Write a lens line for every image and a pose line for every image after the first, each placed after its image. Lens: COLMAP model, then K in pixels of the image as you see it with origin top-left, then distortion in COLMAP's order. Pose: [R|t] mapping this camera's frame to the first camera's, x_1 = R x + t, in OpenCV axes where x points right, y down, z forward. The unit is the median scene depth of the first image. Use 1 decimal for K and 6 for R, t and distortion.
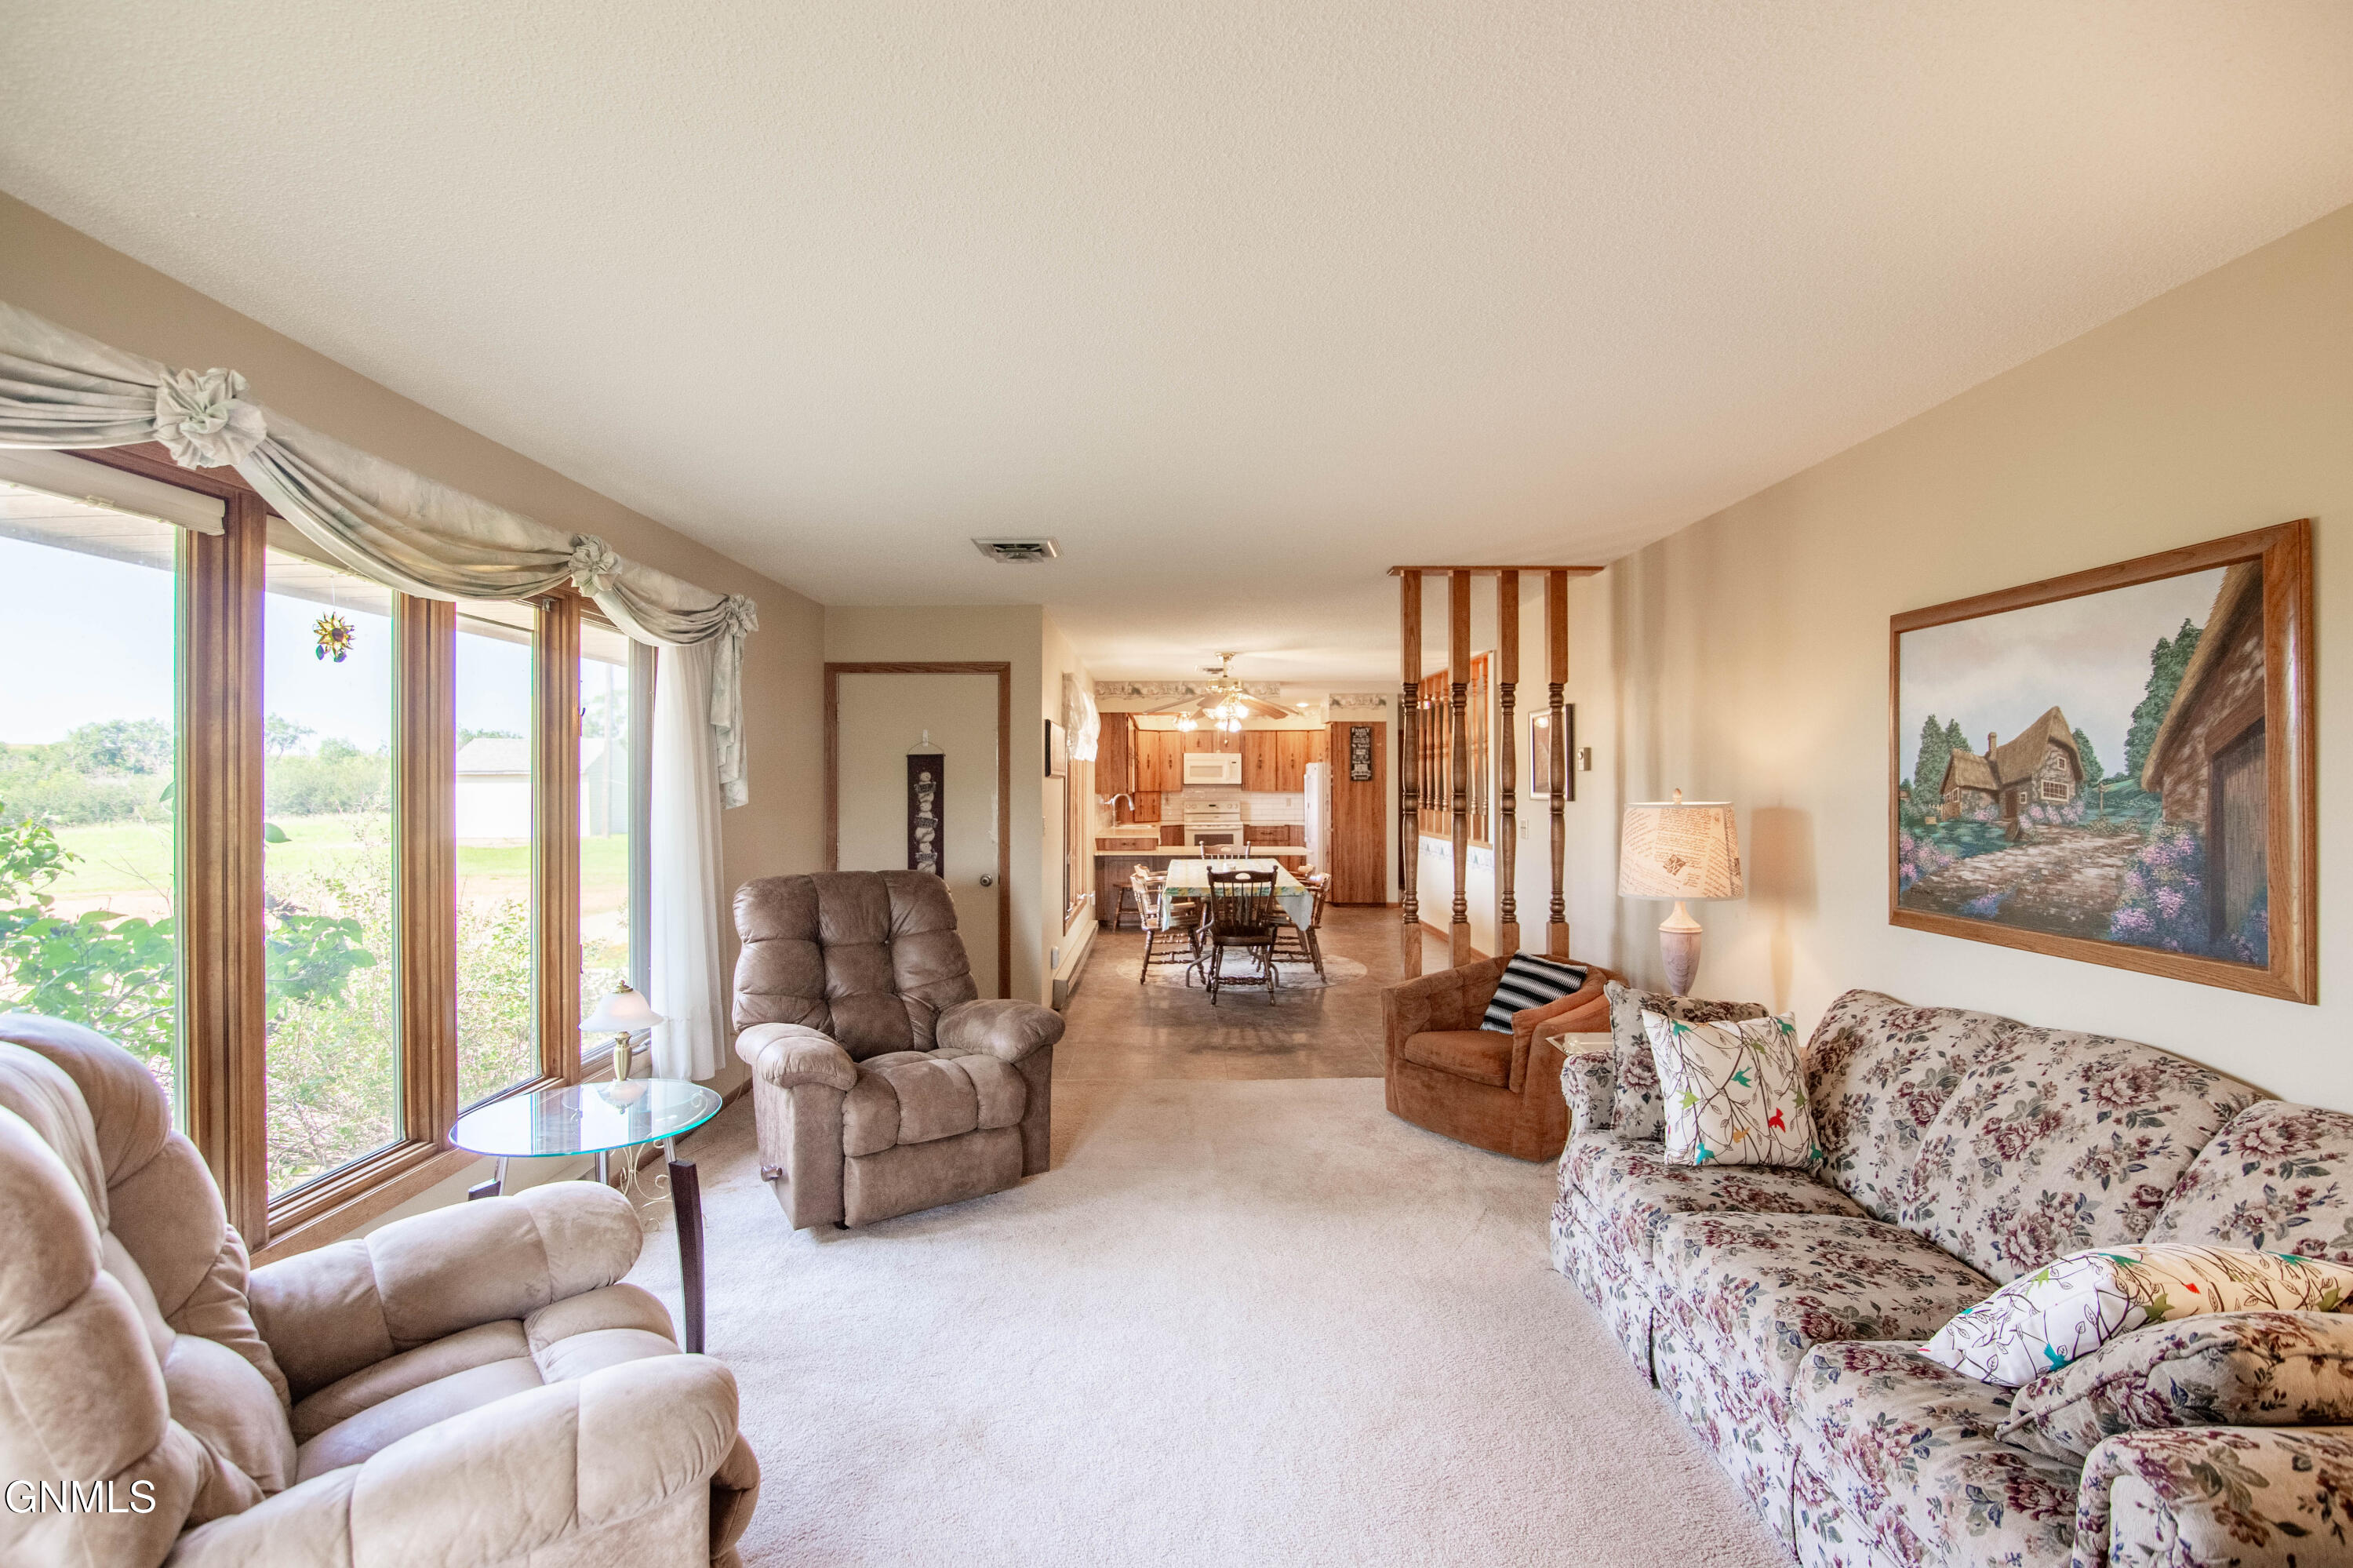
lens RADIAL K [[1084.6, 0, 1183.1], [0, 1084.6, 782.0], [0, 0, 1]] dist [-0.020040, 0.001347]
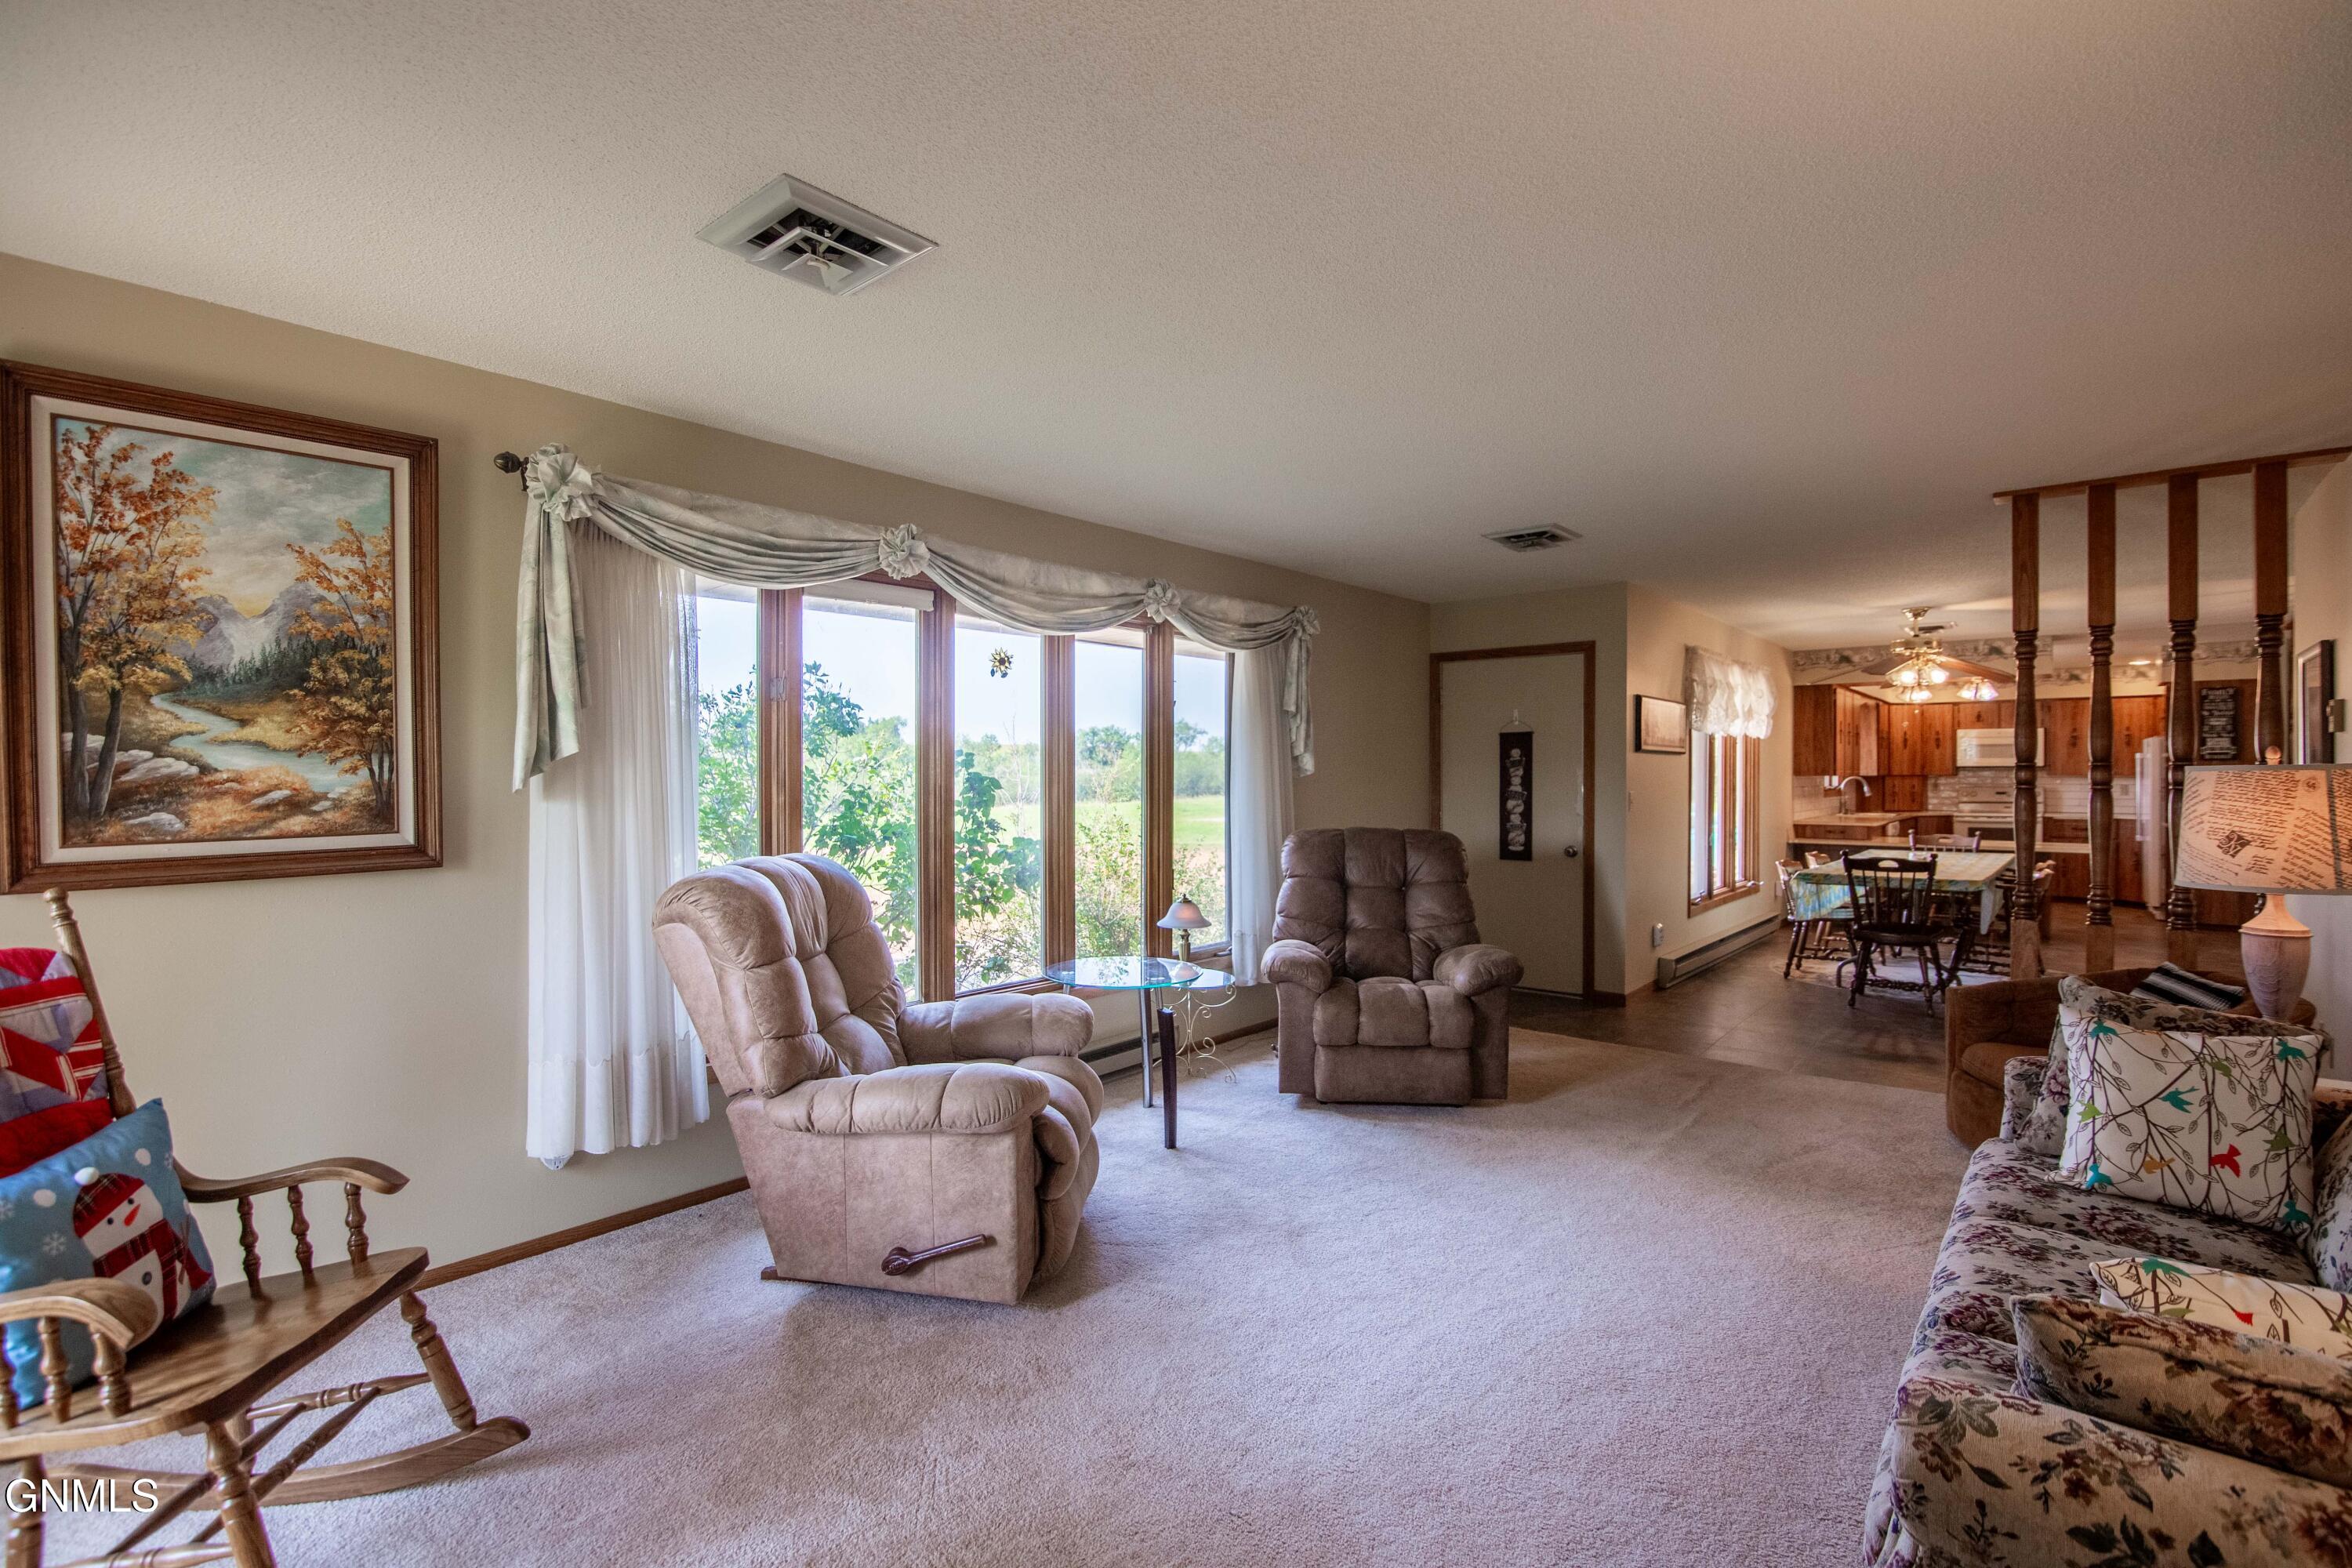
lens RADIAL K [[1084.1, 0, 1175.7], [0, 1084.1, 780.8], [0, 0, 1]] dist [-0.020040, 0.001347]
pose [[0.755604, 0.004674, -0.655012, 0.383241], [0.000761, 0.999968, 0.008013, 0.025200], [0.655028, -0.006553, 0.755576, -0.068133]]
